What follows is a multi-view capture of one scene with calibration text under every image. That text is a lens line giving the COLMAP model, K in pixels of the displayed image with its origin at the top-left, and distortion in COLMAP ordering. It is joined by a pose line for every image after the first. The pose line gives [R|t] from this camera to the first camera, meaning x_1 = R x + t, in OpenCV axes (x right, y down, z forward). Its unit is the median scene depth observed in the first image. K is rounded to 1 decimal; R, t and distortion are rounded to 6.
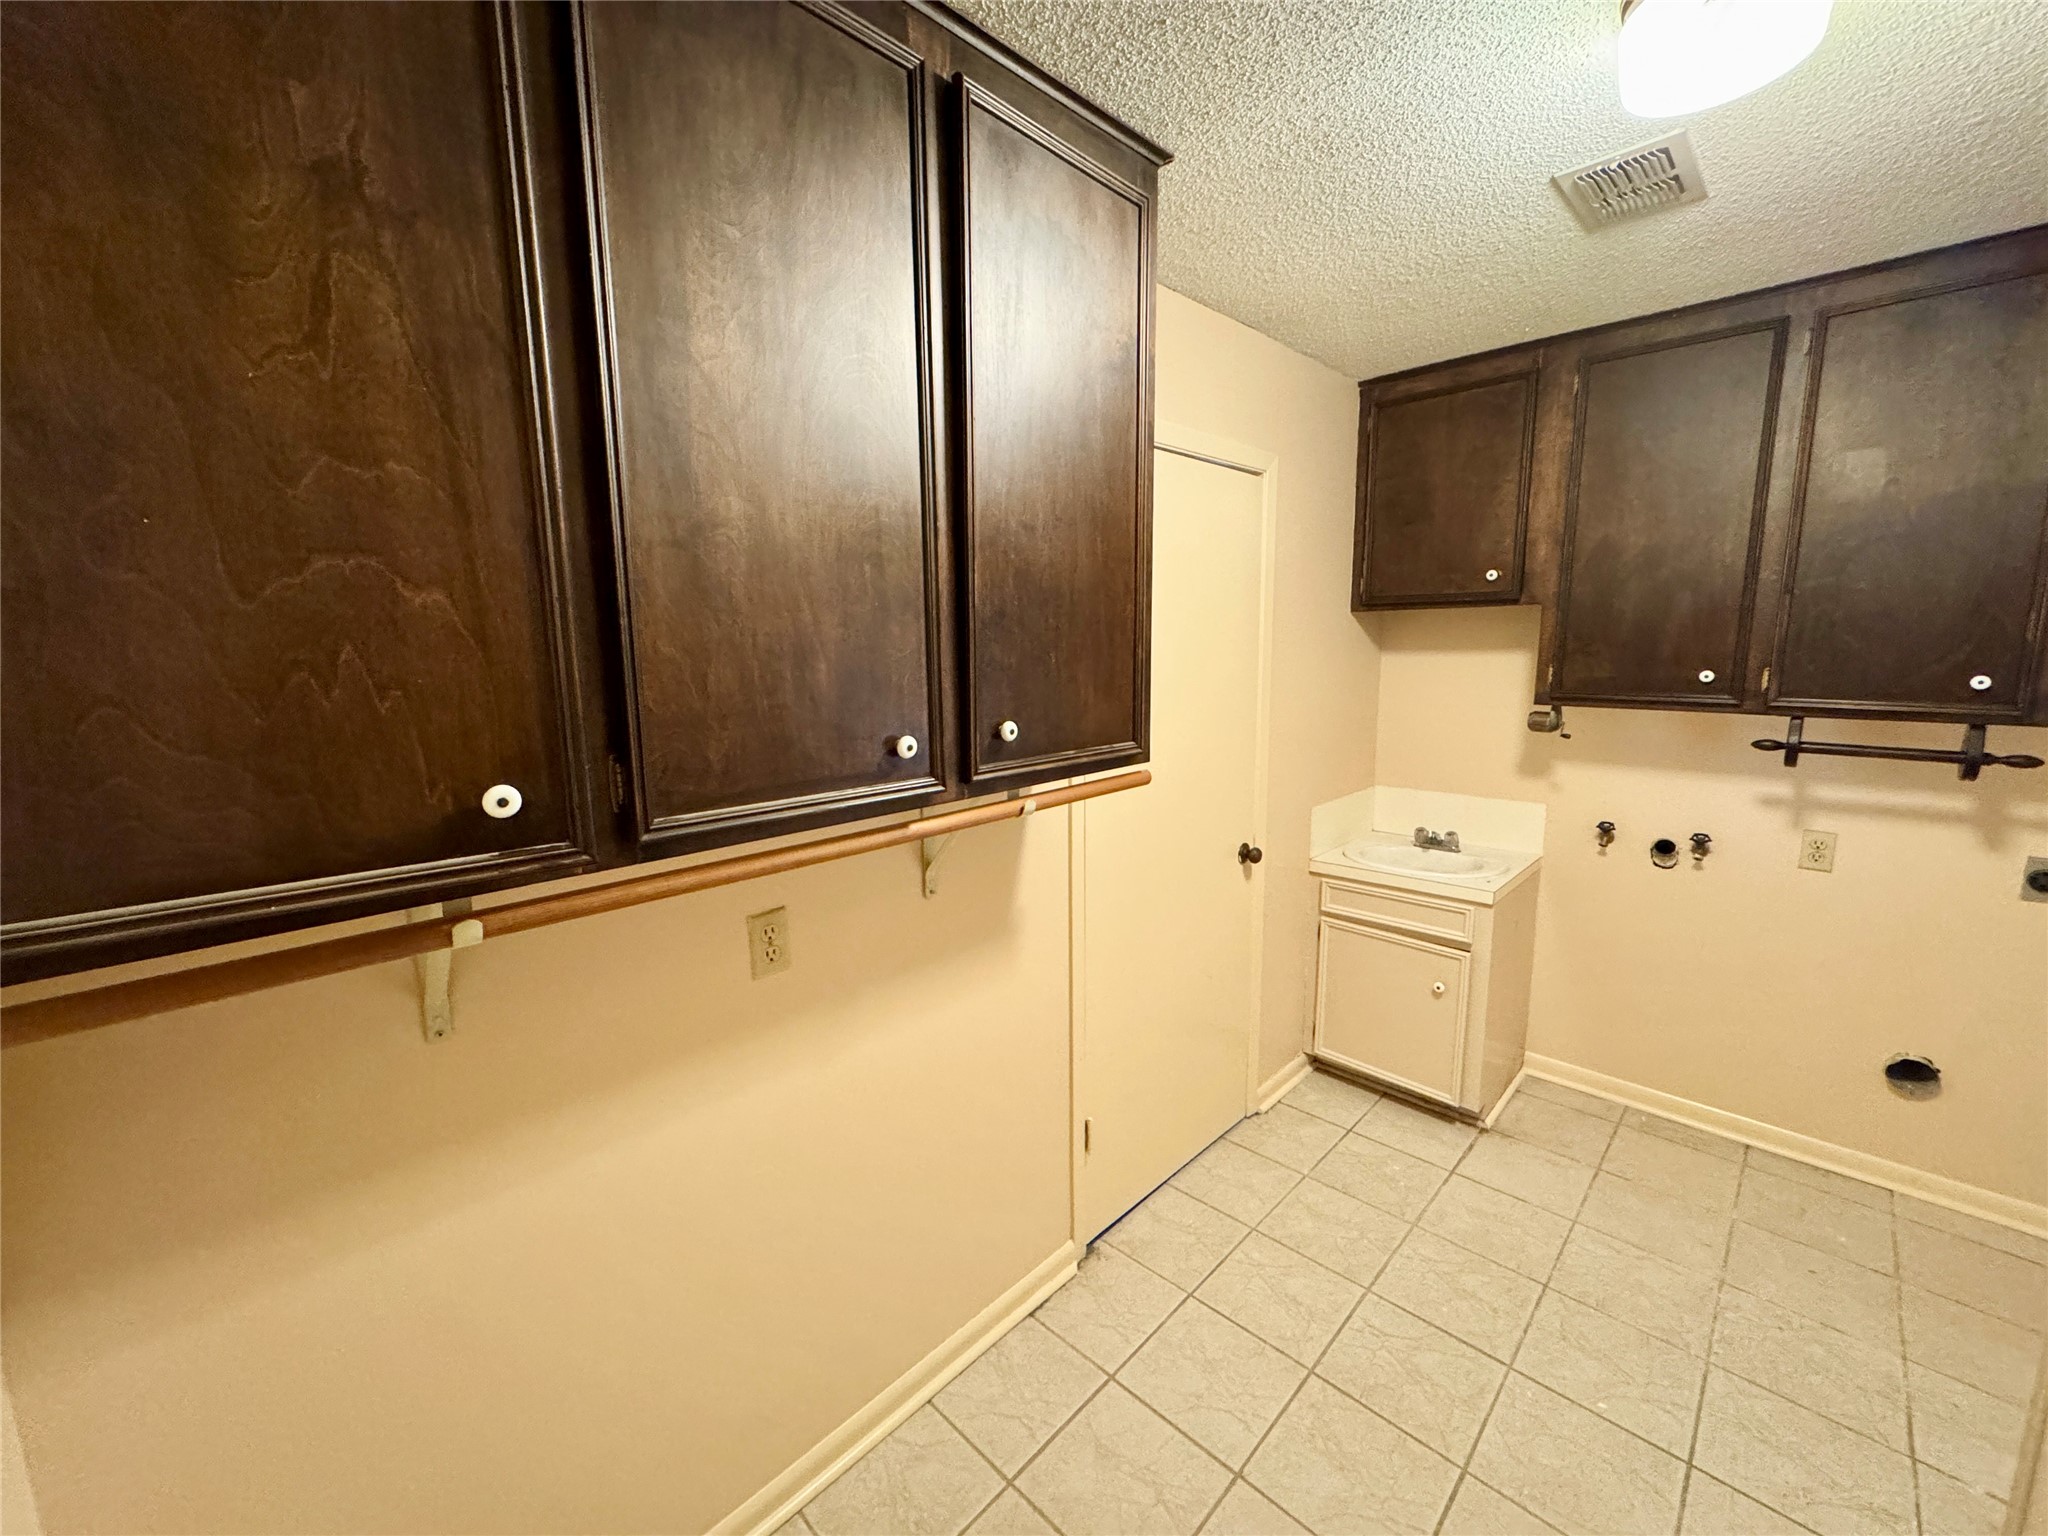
lens RADIAL K [[815.5, 0, 1024.0], [0, 815.5, 768.0], [0, 0, 1]] dist [-0.007345, 0.000234]
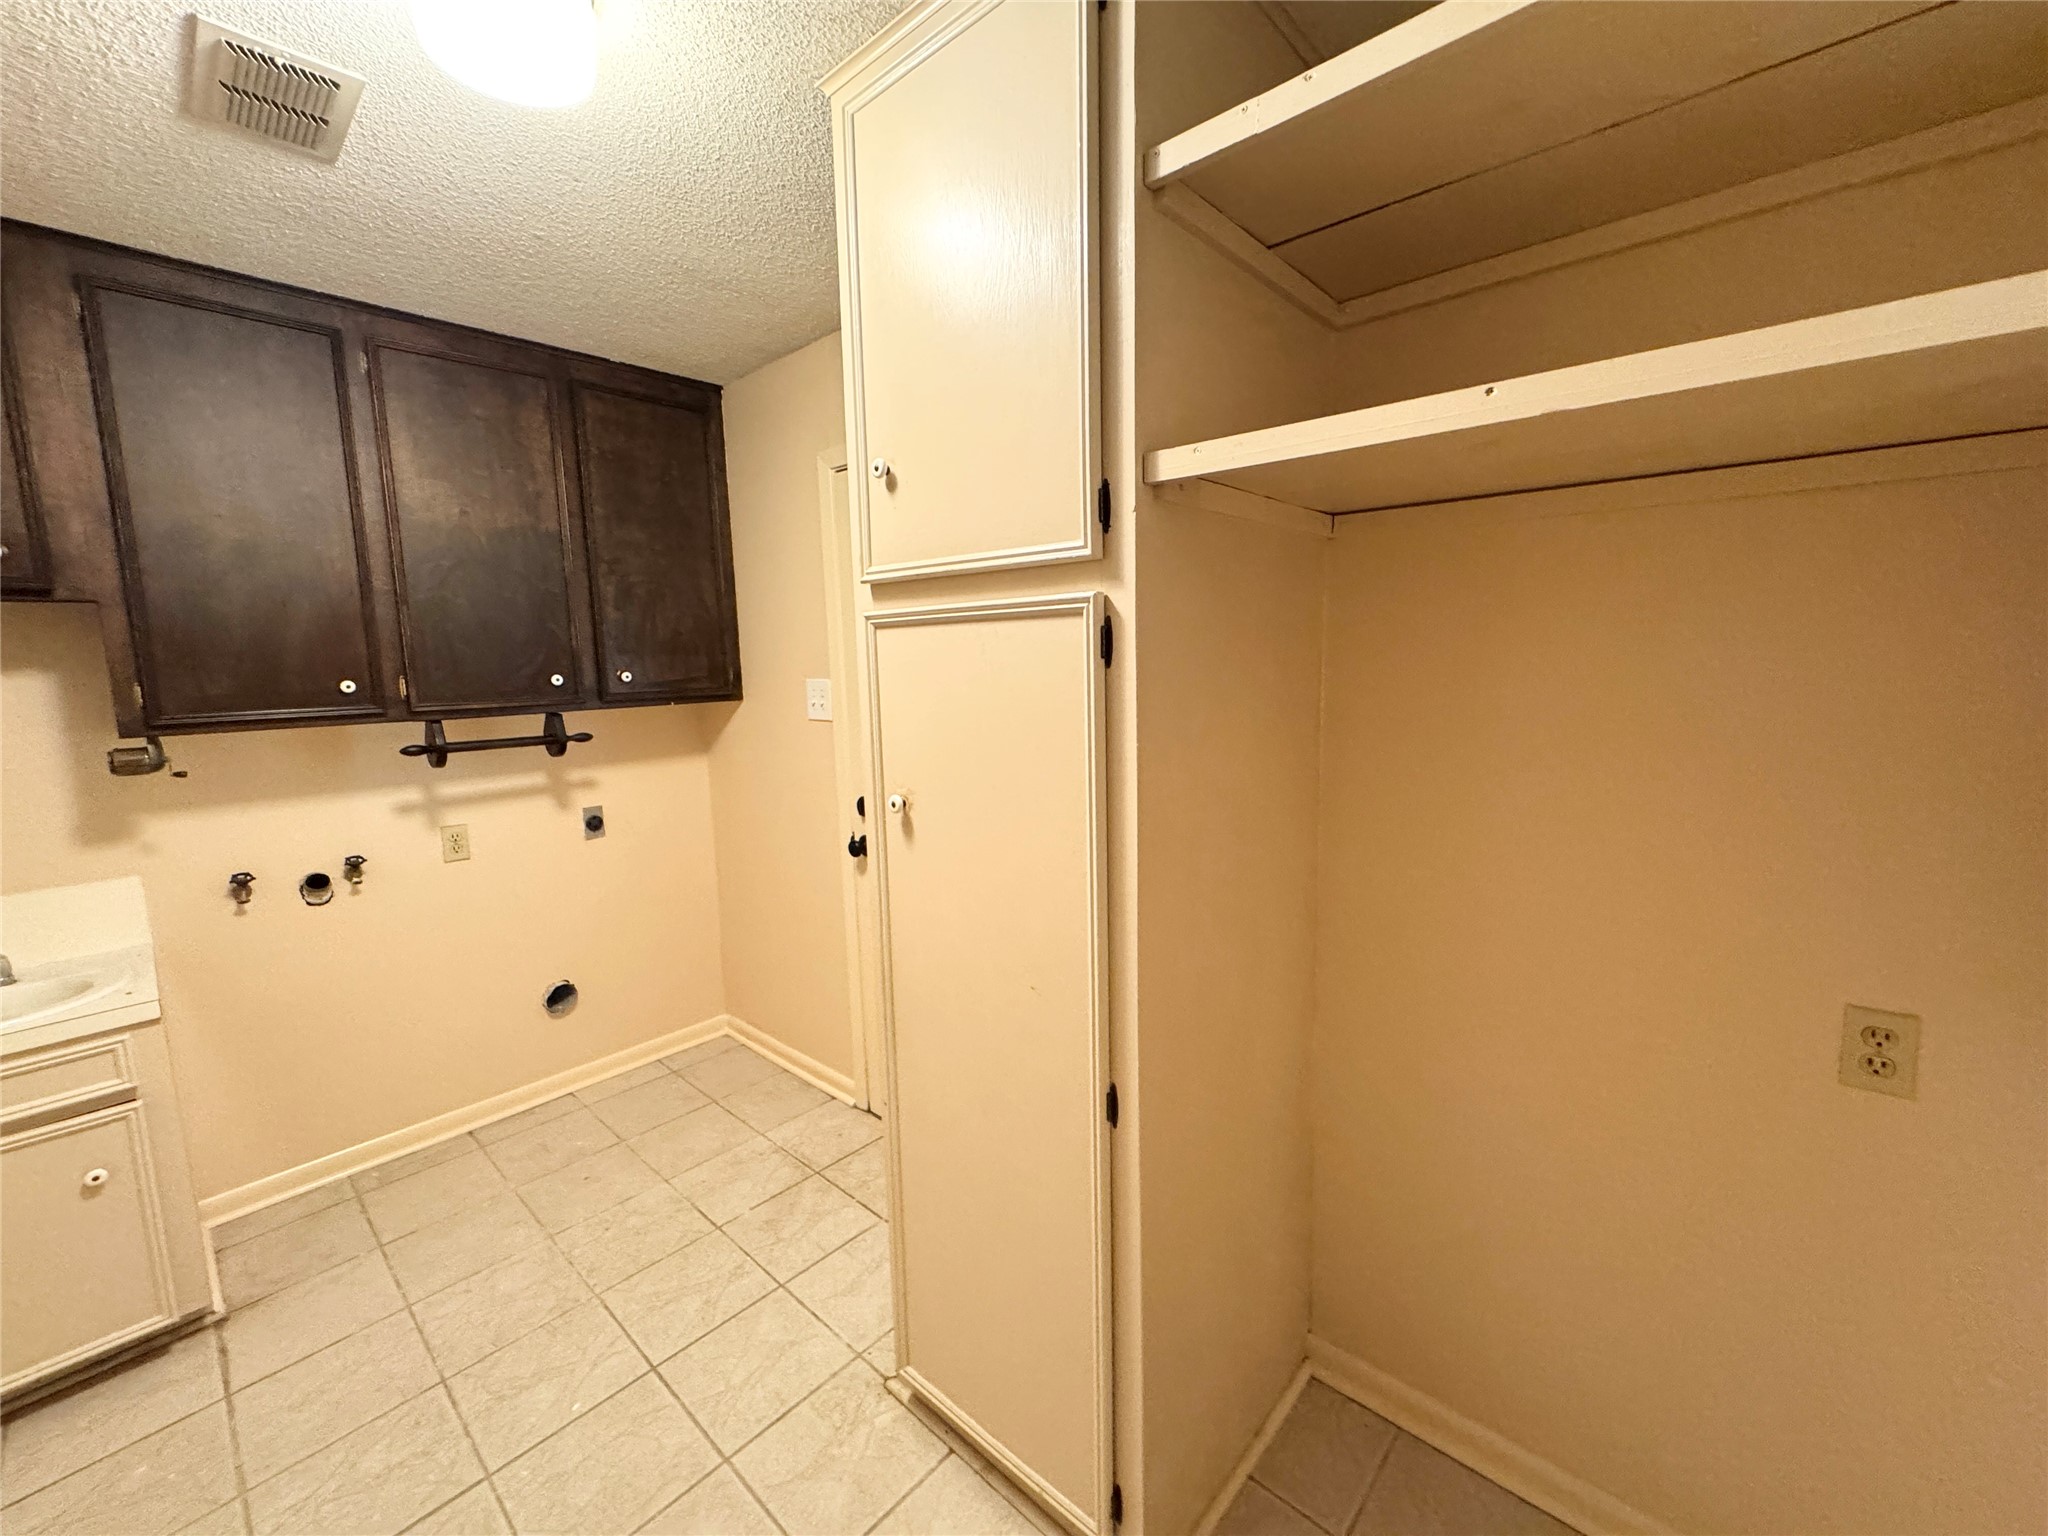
lens RADIAL K [[815.5, 0, 1024.0], [0, 815.5, 768.0], [0, 0, 1]] dist [-0.007345, 0.000234]
pose [[-0.052077, -0.117484, 0.991708, -0.150503], [0.183697, 0.974984, 0.125149, 0.006470], [-0.981603, 0.188691, -0.029192, 0.263883]]
